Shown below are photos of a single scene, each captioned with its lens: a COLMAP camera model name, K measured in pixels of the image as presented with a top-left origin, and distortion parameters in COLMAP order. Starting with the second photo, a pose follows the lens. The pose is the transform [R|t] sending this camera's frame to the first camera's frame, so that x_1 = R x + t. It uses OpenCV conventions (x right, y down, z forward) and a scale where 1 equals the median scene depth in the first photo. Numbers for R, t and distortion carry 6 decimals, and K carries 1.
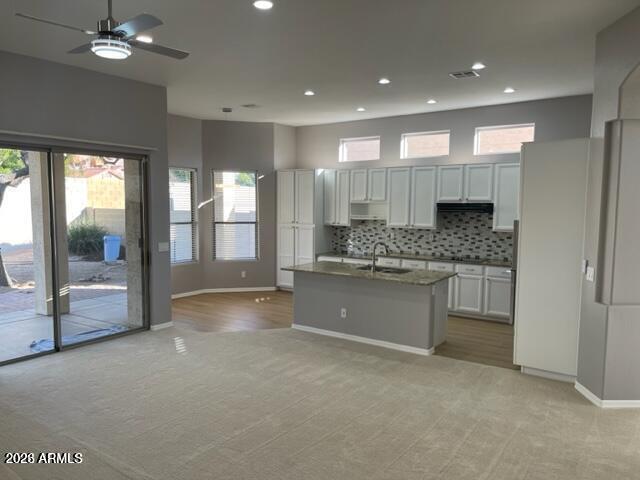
lens RADIAL K [[478.1, 0, 322.2], [0, 478.1, 239.9], [0, 0, 1]] dist [0.008822, -0.020247]
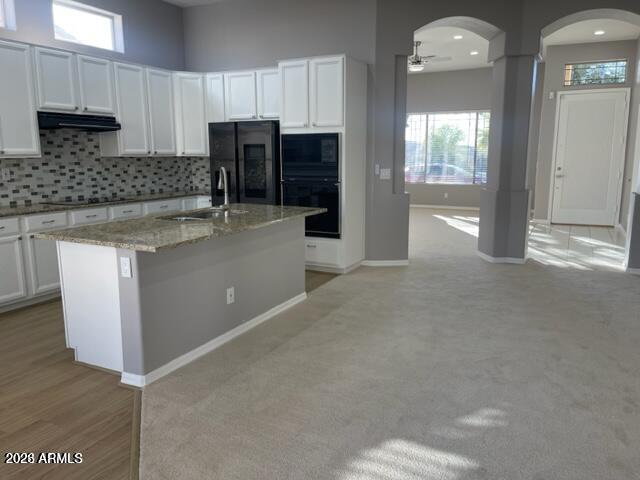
lens RADIAL K [[478.1, 0, 323.4], [0, 478.1, 245.9], [0, 0, 1]] dist [0.008822, -0.020247]
pose [[-0.146586, -0.191656, 0.970454, -0.402553], [0.077274, 0.975835, 0.204391, -0.009698], [-0.986175, 0.104952, -0.128233, 0.752689]]
